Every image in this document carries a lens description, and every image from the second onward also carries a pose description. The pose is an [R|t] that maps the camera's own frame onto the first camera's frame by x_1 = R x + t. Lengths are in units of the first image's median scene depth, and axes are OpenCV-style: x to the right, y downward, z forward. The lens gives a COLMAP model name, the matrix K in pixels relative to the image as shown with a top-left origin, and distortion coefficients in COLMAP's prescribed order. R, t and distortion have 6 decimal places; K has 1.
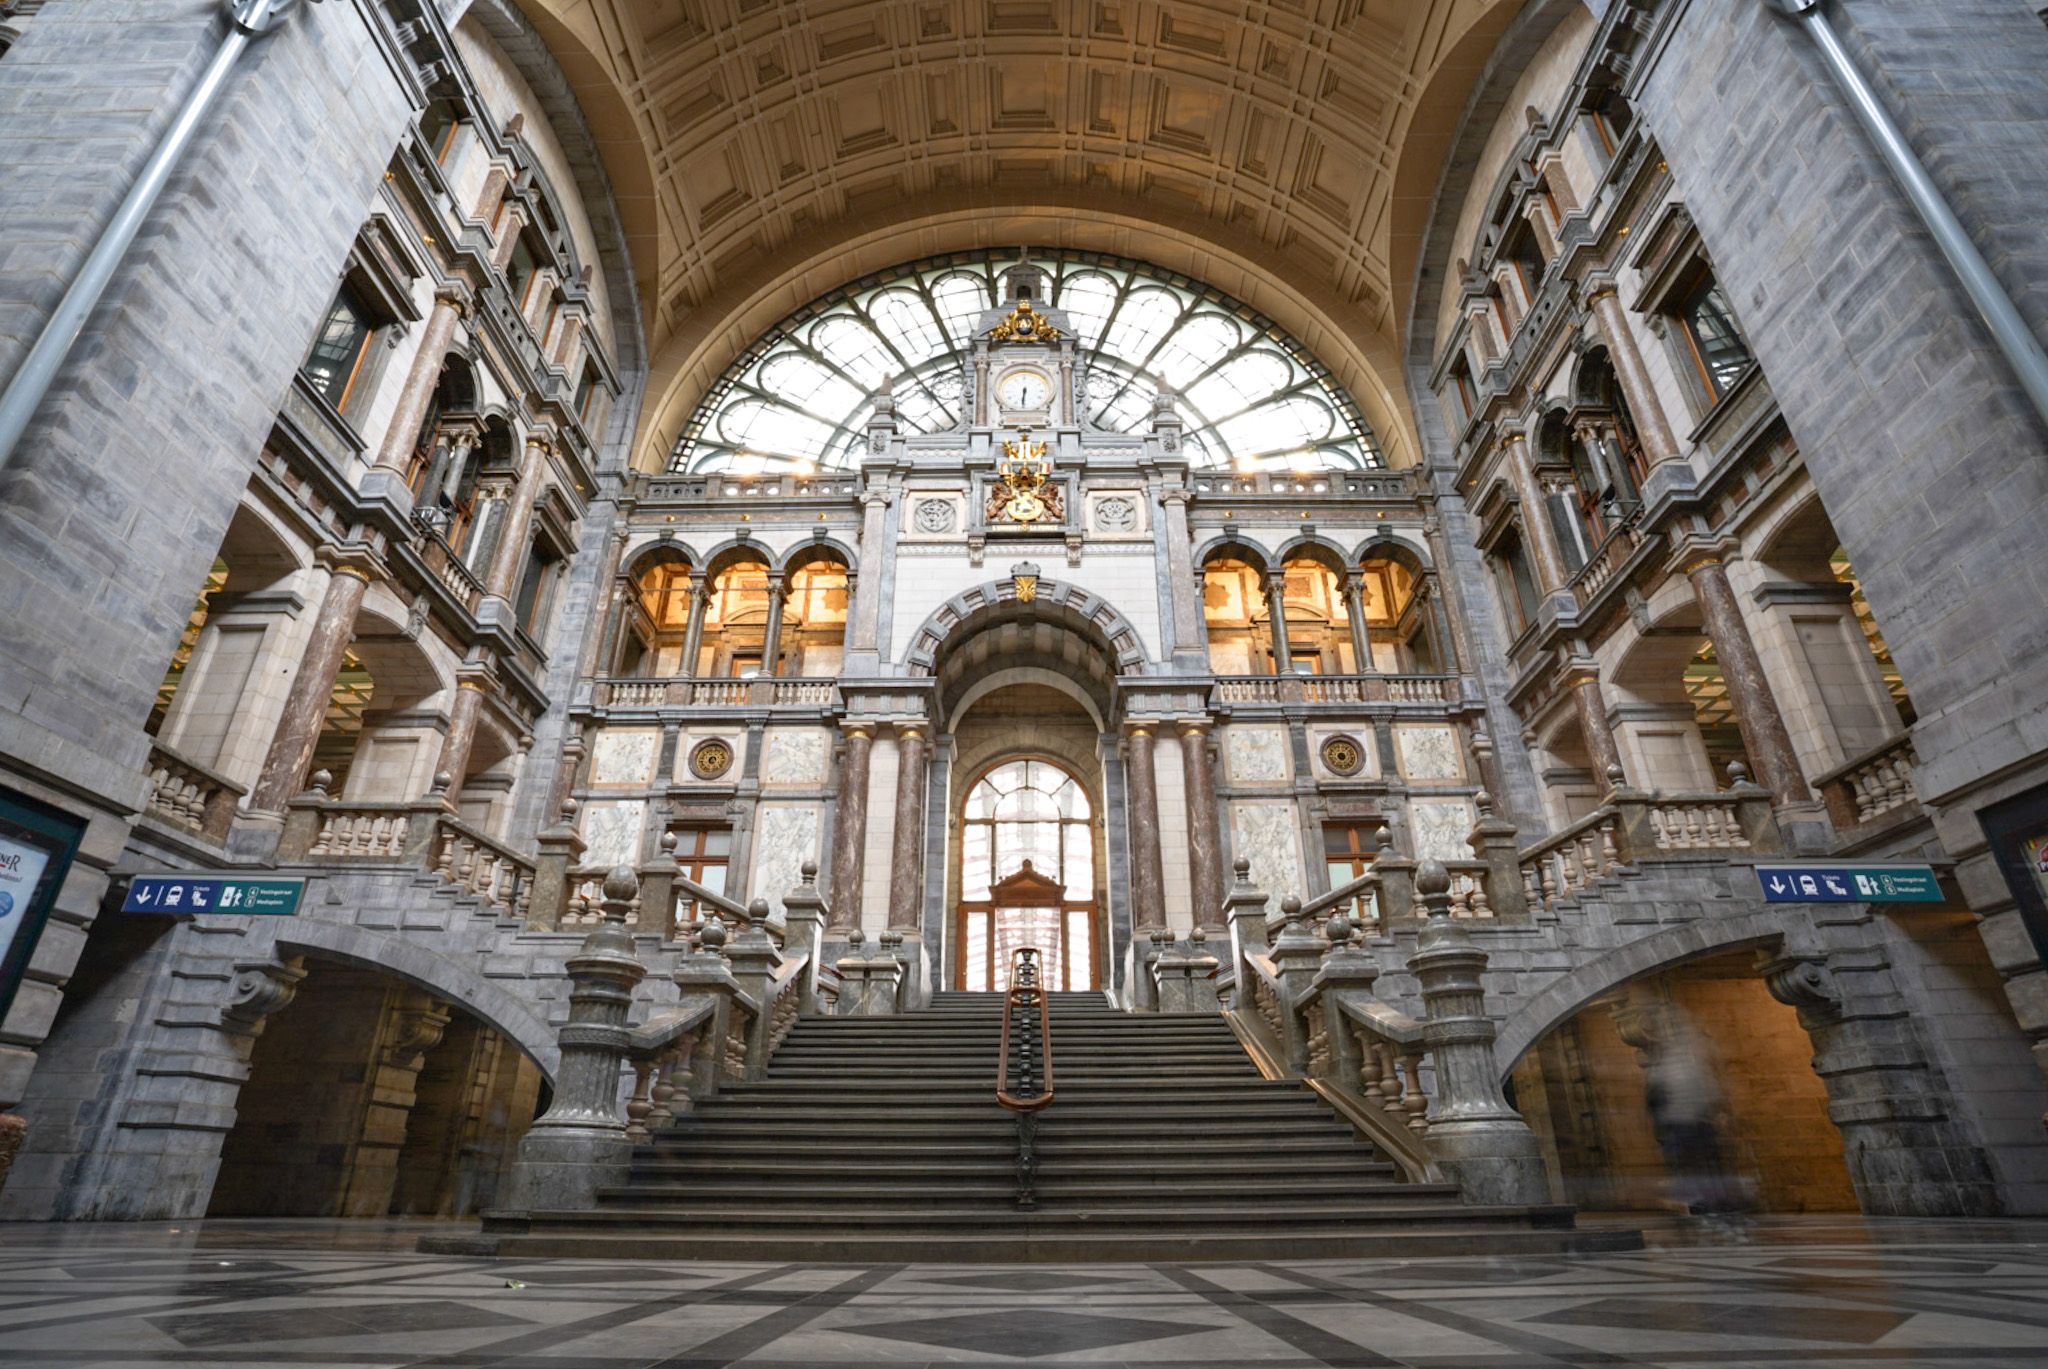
lens RADIAL K [[1056.8, 0, 1016.0], [0, 1056.8, 623.8], [0, 0, 1]] dist [-0.095780, 0.049991]
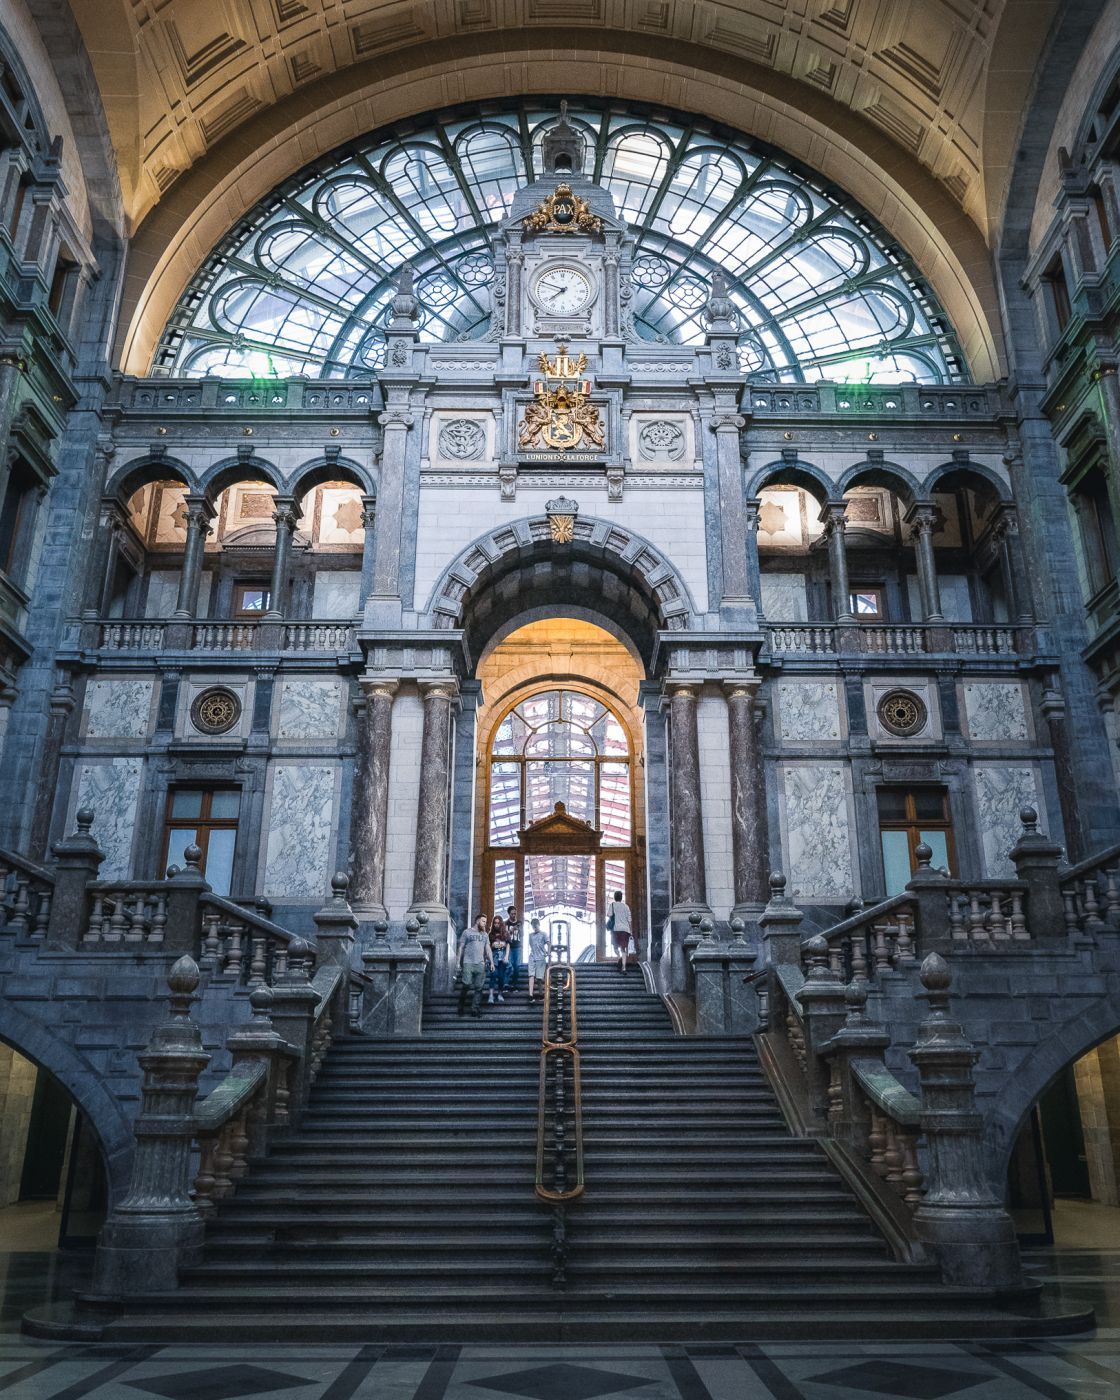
lens RADIAL K [[1216.5, 0, 577.8], [0, 1216.5, 603.5], [0, 0, 1]] dist [-0.030020, 0.007597]
pose [[0.999649, 0.009954, 0.024567, -0.002038], [-0.012089, 0.996018, 0.088327, -0.058590], [-0.023590, -0.088593, 0.995788, -0.051922]]
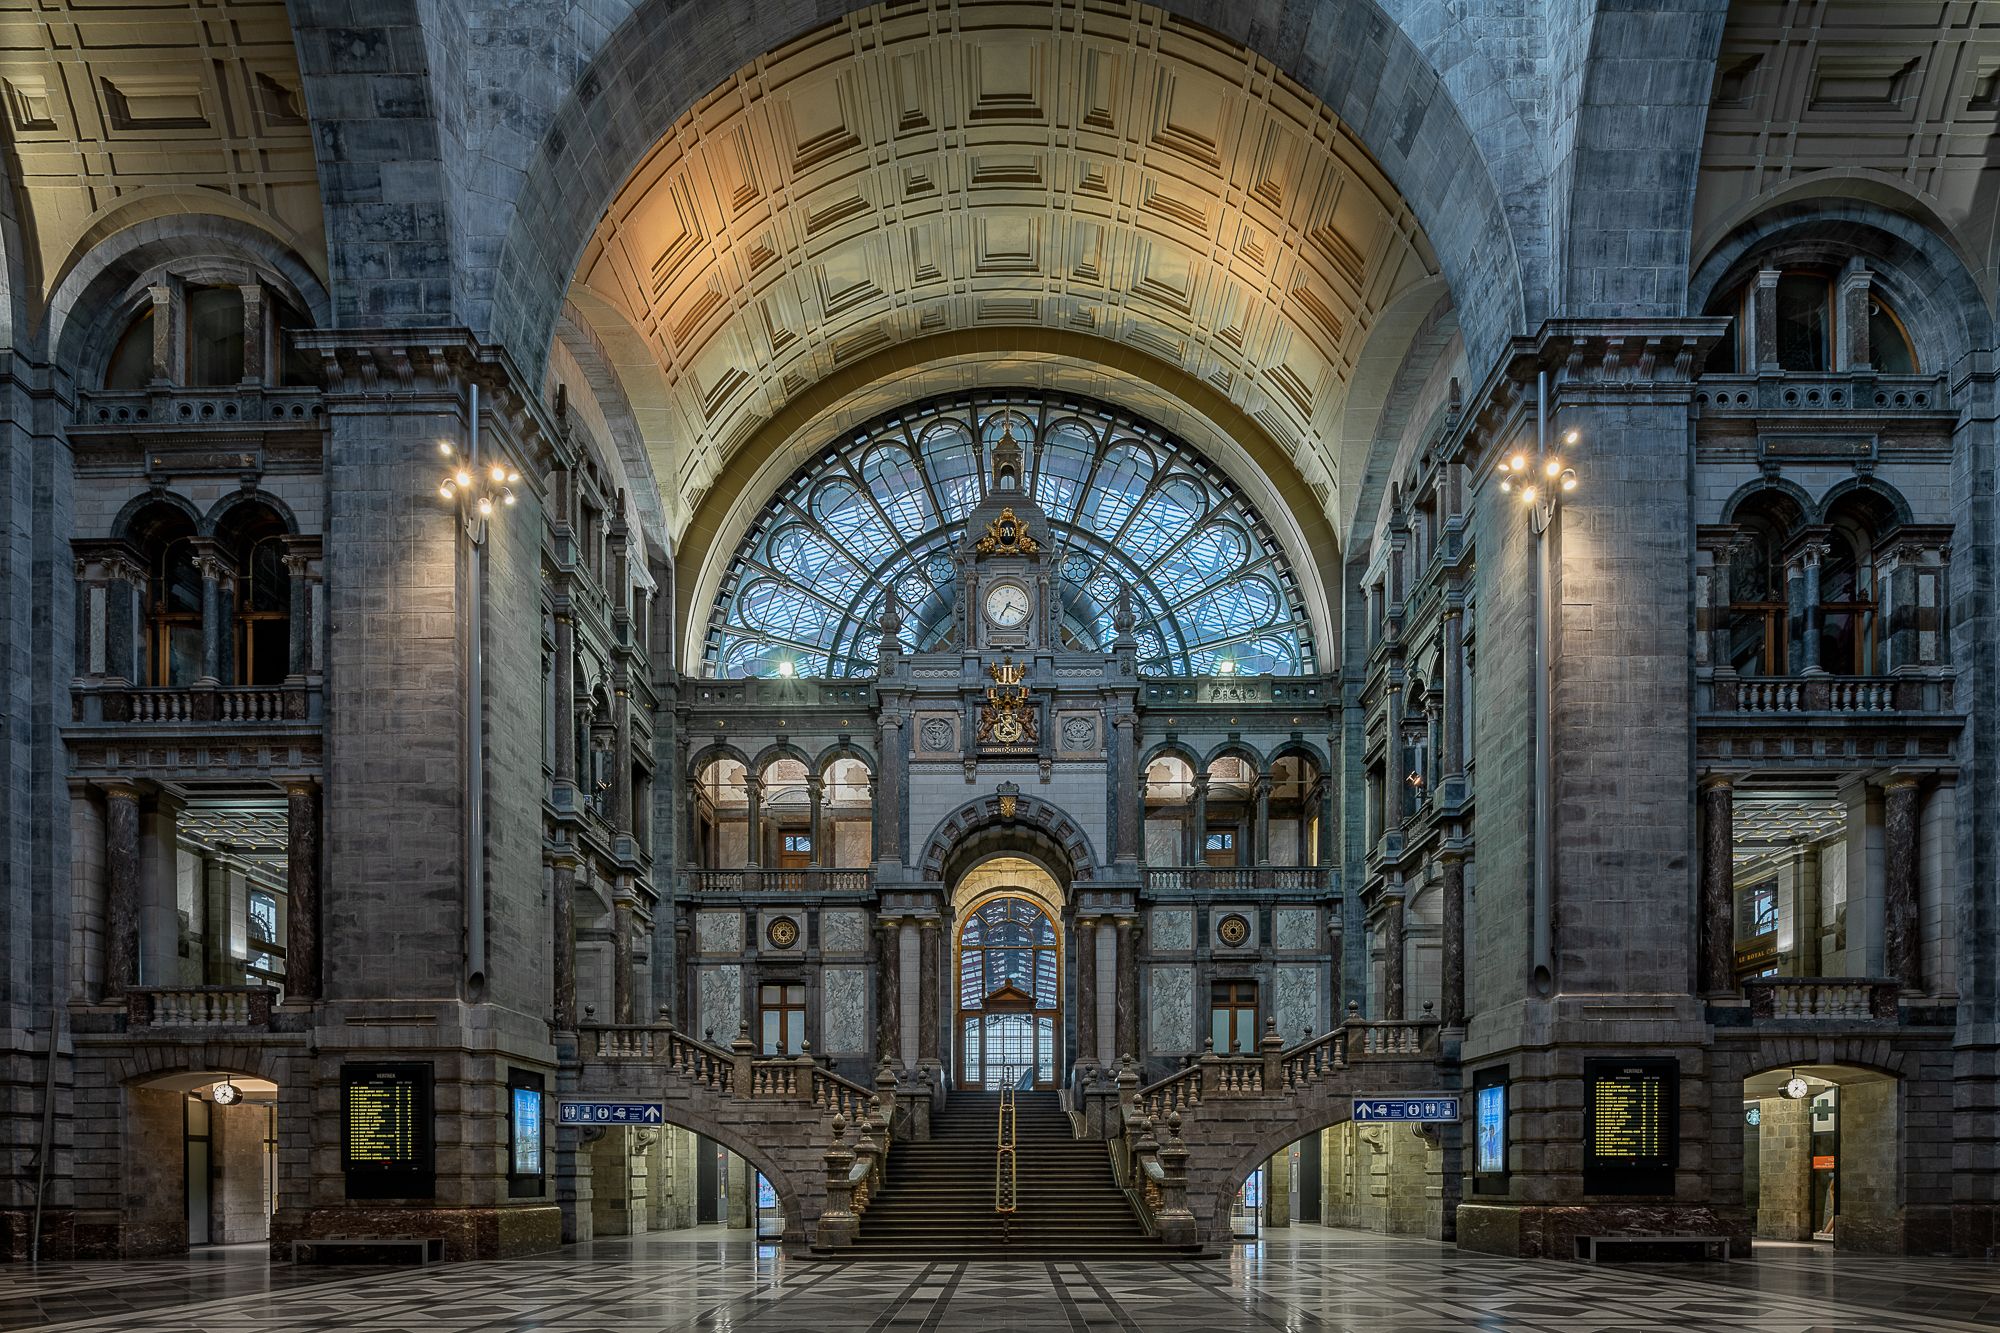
lens RADIAL K [[5988.2, 0, 1000.0], [0, 5988.2, 666.5], [0, 0, 1]] dist [-0.149343, -1.775071]
pose [[0.999977, -0.001396, 0.006640, -0.050224], [-0.001374, 0.916640, 0.399712, -3.172287], [-0.006645, -0.399712, 0.916617, -5.784933]]
